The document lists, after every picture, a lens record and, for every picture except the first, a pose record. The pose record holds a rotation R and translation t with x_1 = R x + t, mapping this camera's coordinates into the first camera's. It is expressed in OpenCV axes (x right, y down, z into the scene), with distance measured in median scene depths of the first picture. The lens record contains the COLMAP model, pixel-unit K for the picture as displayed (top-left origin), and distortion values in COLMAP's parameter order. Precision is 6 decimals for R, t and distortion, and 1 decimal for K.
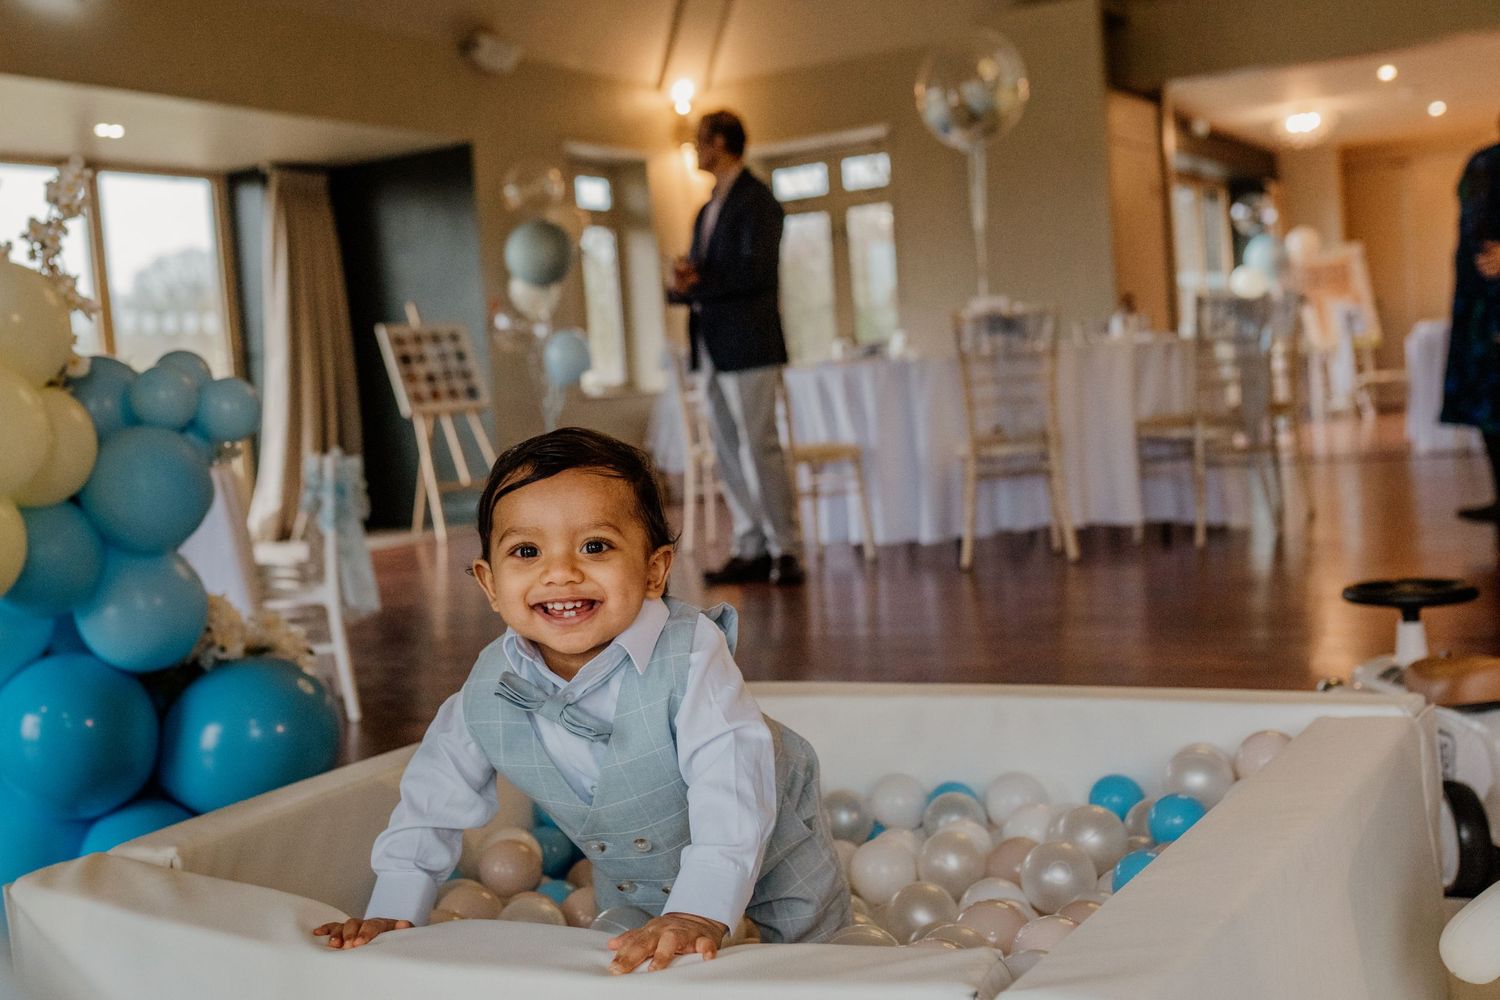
lens RADIAL K [[1469.4, 0, 750.0], [0, 1469.4, 500.0], [0, 0, 1]] dist [-0.056135, 0.030582]
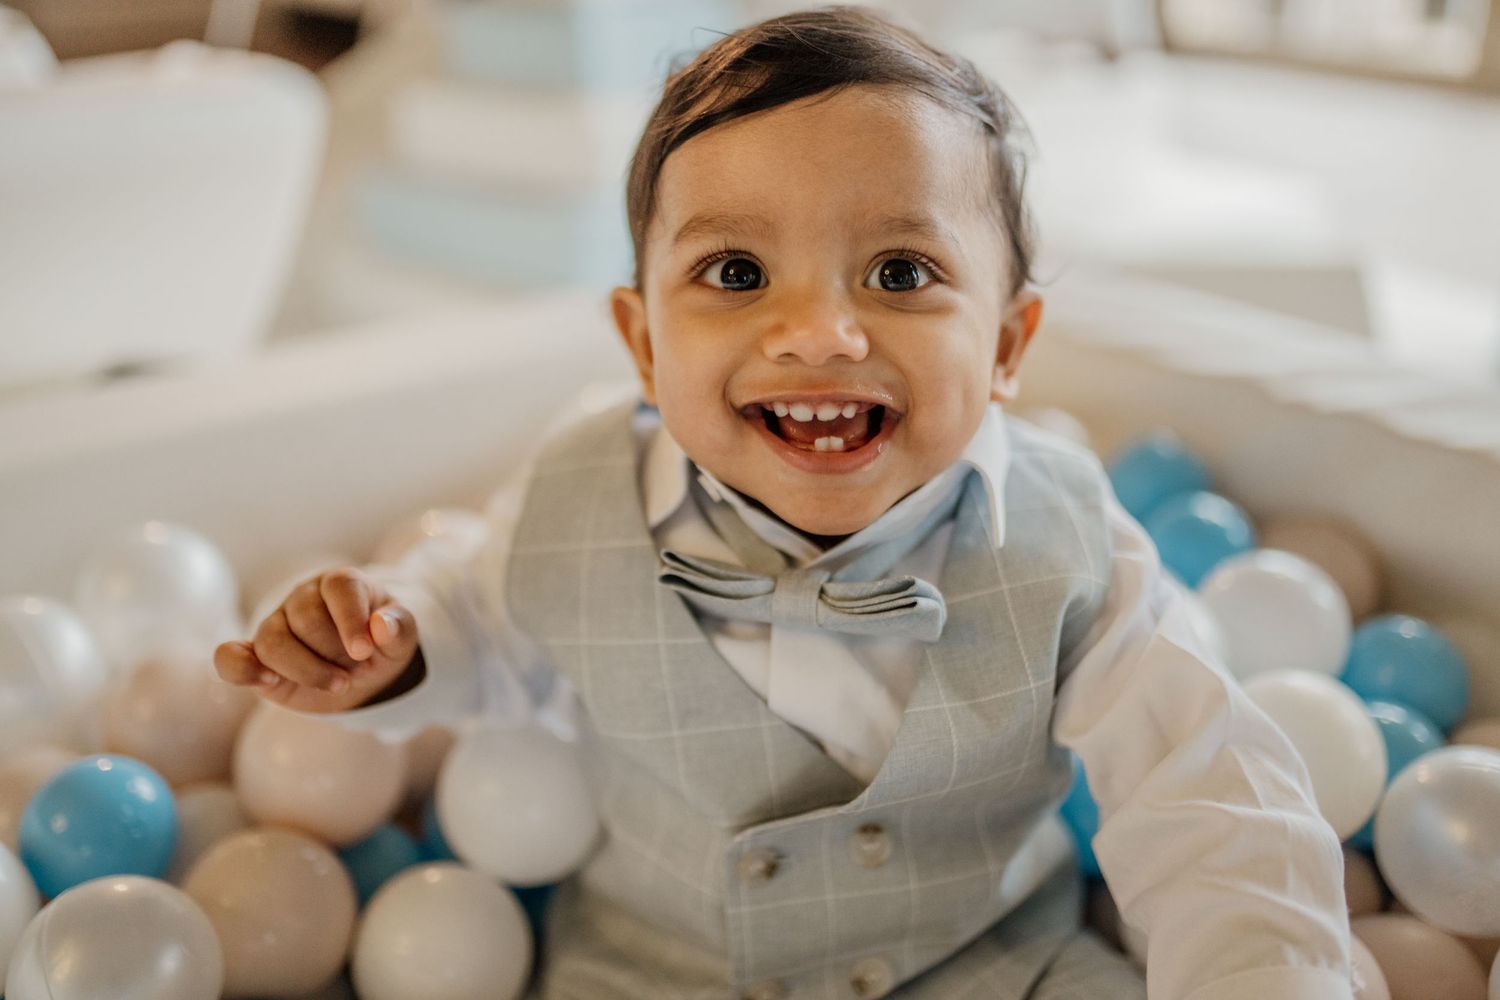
lens RADIAL K [[1469.4, 0, 750.0], [0, 1469.4, 500.0], [0, 0, 1]] dist [-0.056135, 0.030582]
pose [[0.991403, 0.089381, -0.095553, -0.103012], [-0.072837, 0.983693, 0.164448, 0.029328], [0.108693, -0.156074, 0.981747, 0.586779]]
